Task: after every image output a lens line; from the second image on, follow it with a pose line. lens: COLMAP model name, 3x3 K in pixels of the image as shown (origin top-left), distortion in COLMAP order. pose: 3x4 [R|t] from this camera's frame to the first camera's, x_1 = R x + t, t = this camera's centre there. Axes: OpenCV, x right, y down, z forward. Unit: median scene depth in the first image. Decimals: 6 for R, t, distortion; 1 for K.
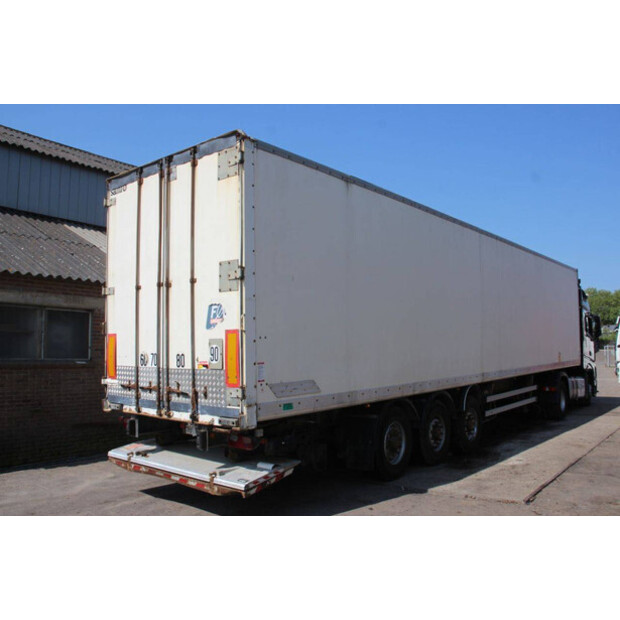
lens RADIAL K [[548.0, 0, 305.4], [0, 548.0, 313.5], [0, 0, 1]] dist [-0.133097, 0.103891]
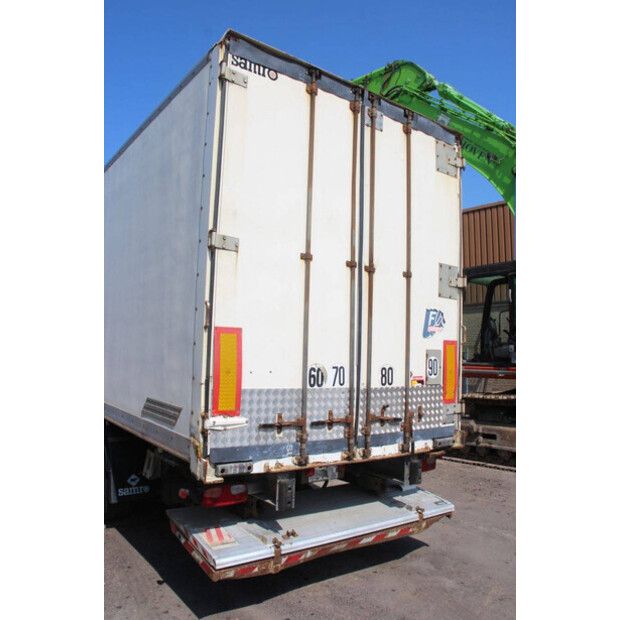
lens RADIAL K [[510.9, 0, 309.5], [0, 510.9, 310.5], [0, 0, 1]] dist [-0.167584, 0.145463]
pose [[0.242576, 0.096732, 0.965298, -0.924983], [-0.090257, 0.992951, -0.076822, 0.059641], [-0.965925, -0.068489, 0.249596, 0.927808]]
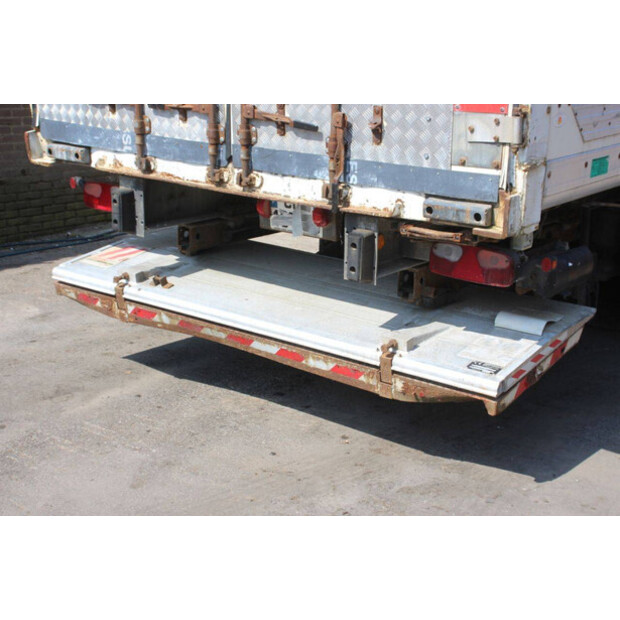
lens RADIAL K [[1016.9, 0, 311.3], [0, 1016.9, 313.3], [0, 0, 1]] dist [0.149880, 0.000000]
pose [[0.999219, 0.017579, 0.035393, -0.234280], [-0.028504, 0.940929, 0.337401, 0.035911], [-0.027371, -0.338146, 0.940695, 0.320924]]
